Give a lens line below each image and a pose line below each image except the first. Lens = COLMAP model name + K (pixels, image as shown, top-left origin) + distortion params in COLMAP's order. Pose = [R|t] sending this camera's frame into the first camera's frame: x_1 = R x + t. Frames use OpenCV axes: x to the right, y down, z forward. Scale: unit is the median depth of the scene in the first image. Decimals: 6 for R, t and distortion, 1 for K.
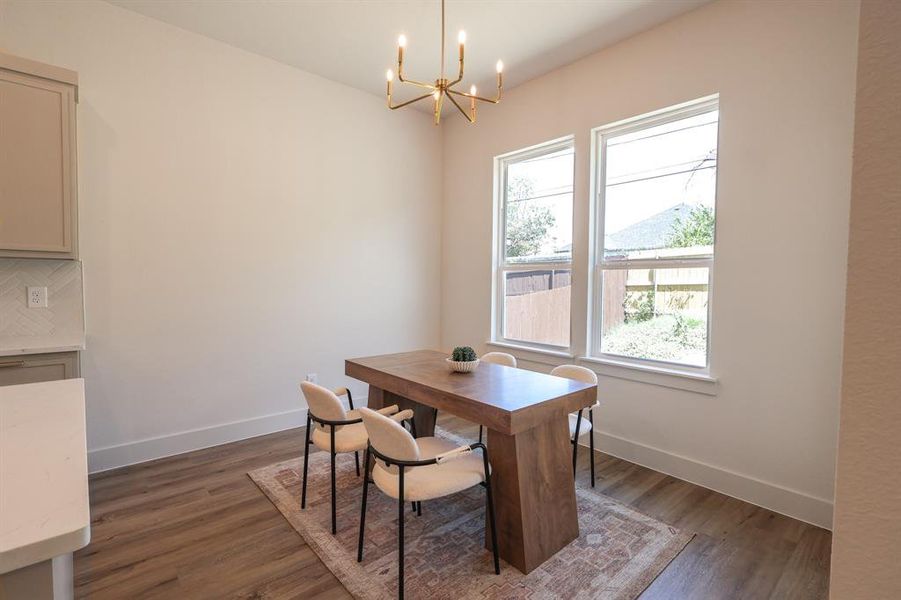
lens RADIAL K [[417.5, 0, 454.5], [0, 417.5, 296.7], [0, 0, 1]] dist [0.001834, 0.000469]
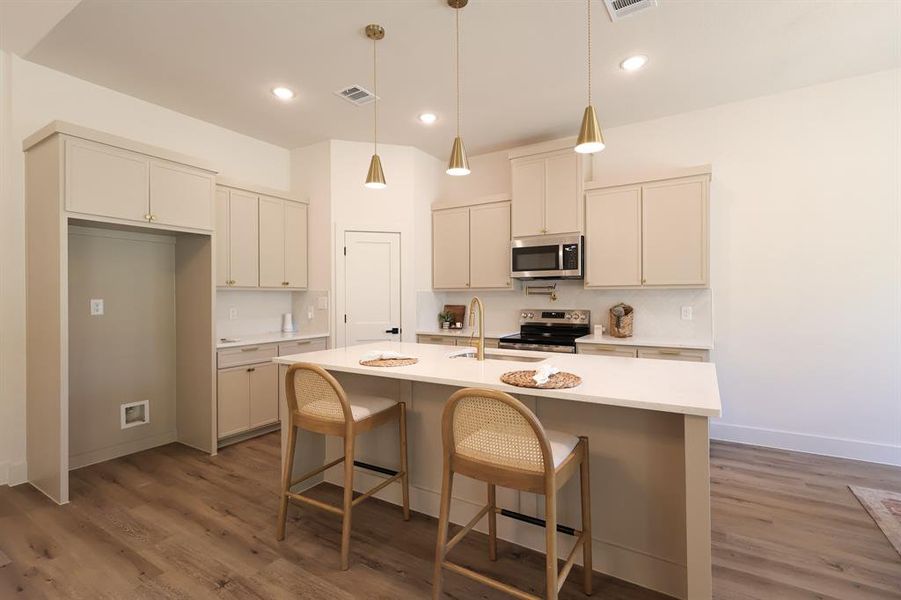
lens RADIAL K [[415.1, 0, 452.0], [0, 415.1, 298.2], [0, 0, 1]] dist [-0.000586, 0.000097]
pose [[0.285292, -0.010619, -0.958382, 0.250014], [-0.024689, 0.999525, -0.018424, -0.003902], [0.958122, 0.028917, 0.284895, -0.294537]]
